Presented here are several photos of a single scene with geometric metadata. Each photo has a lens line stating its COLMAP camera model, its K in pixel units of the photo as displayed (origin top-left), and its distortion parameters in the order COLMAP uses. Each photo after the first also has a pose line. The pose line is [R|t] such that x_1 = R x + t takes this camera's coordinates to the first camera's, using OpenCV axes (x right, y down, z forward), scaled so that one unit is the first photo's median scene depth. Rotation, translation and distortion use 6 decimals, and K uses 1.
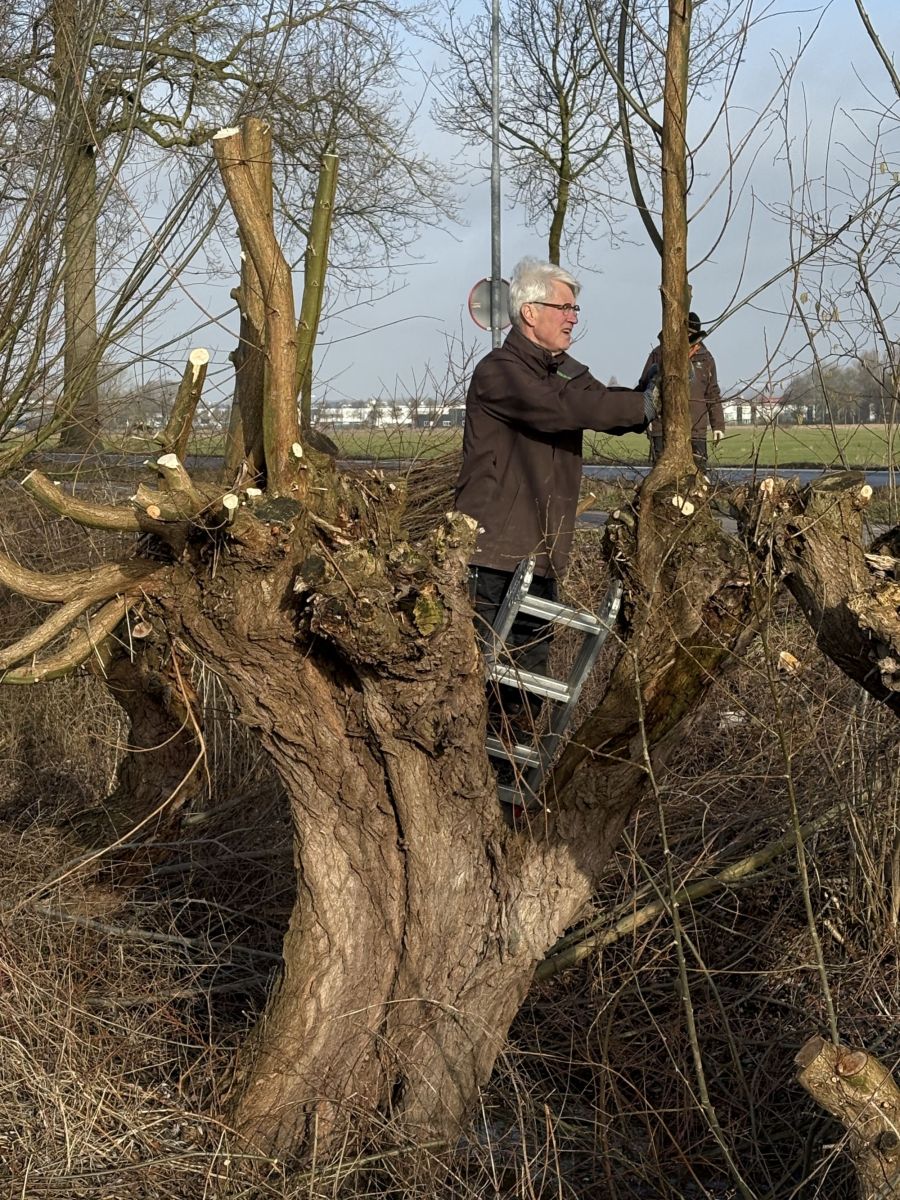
lens RADIAL K [[2535.6, 0, 447.9], [0, 2535.6, 599.9], [0, 0, 1]] dist [0.064064, 0.000000]
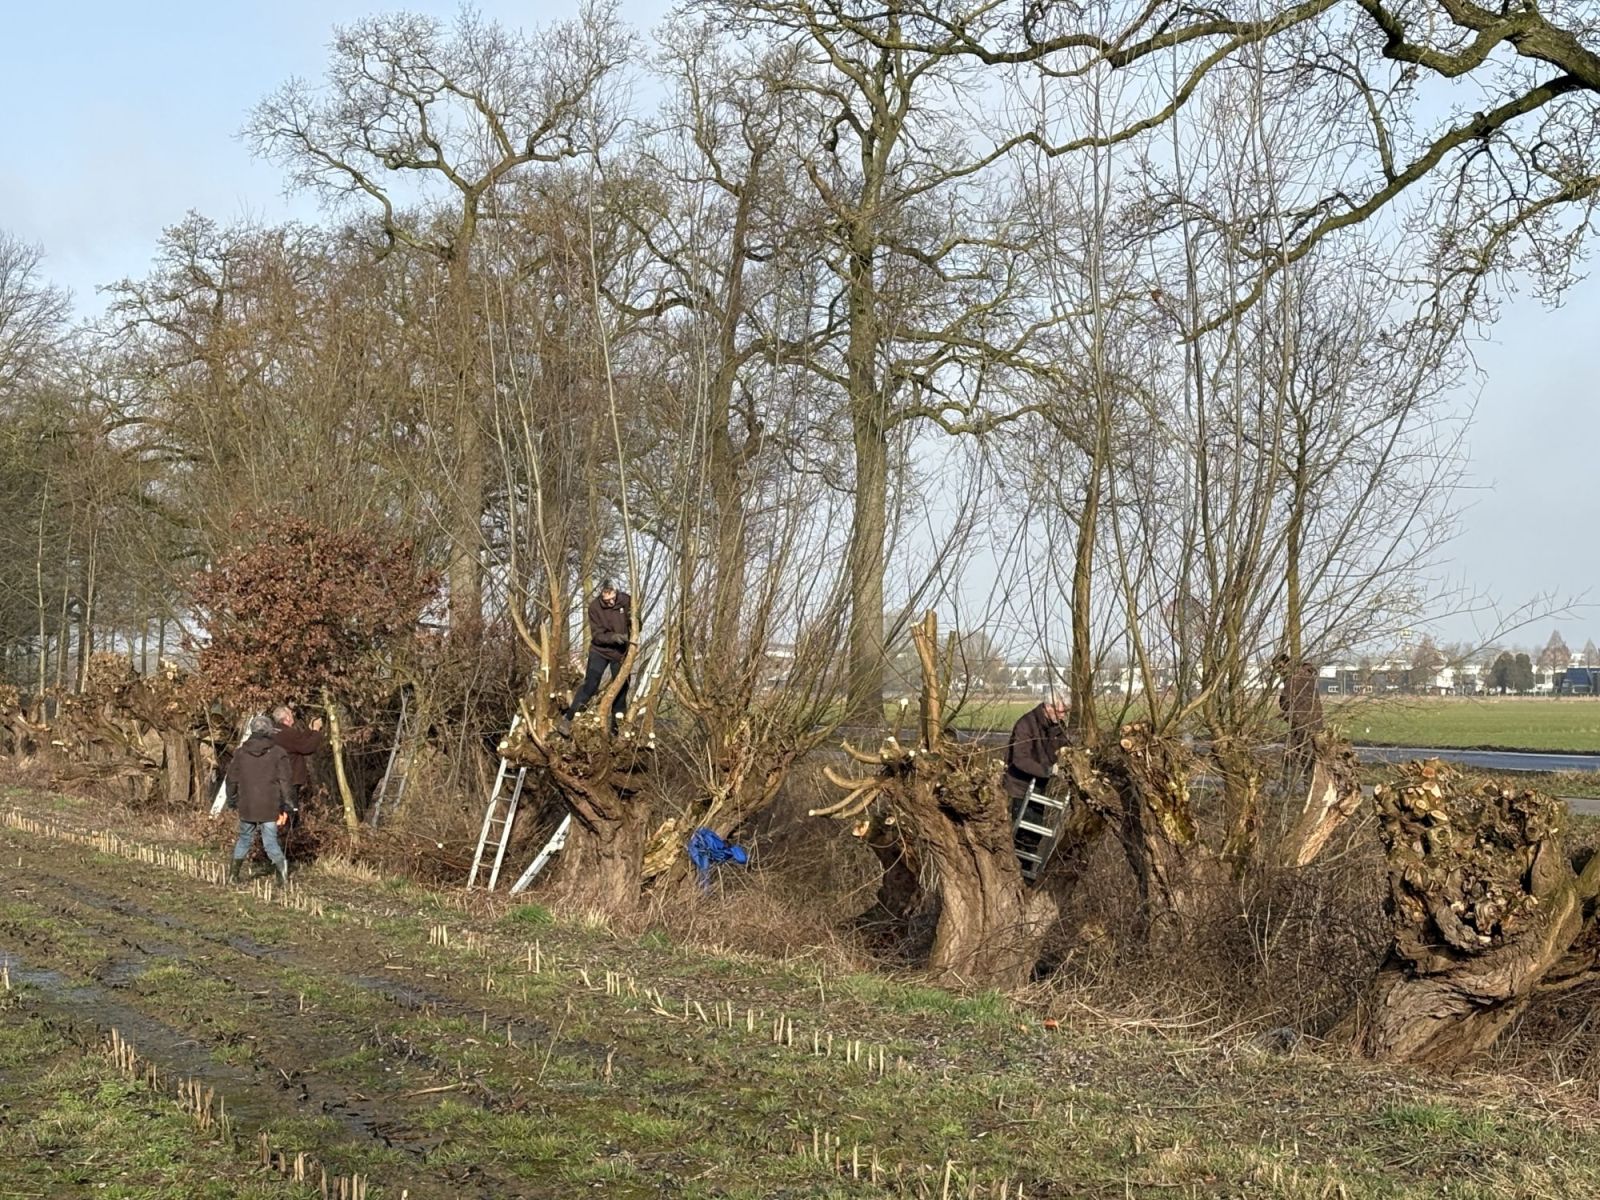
lens RADIAL K [[3264.2, 0, 797.1], [0, 3264.2, 598.3], [0, 0, 1]] dist [0.422850, 0.000000]
pose [[0.986251, 0.004865, -0.165181, 0.343467], [-0.020678, 0.995343, -0.094151, 0.119322], [0.163954, 0.096273, 0.981759, -2.317963]]
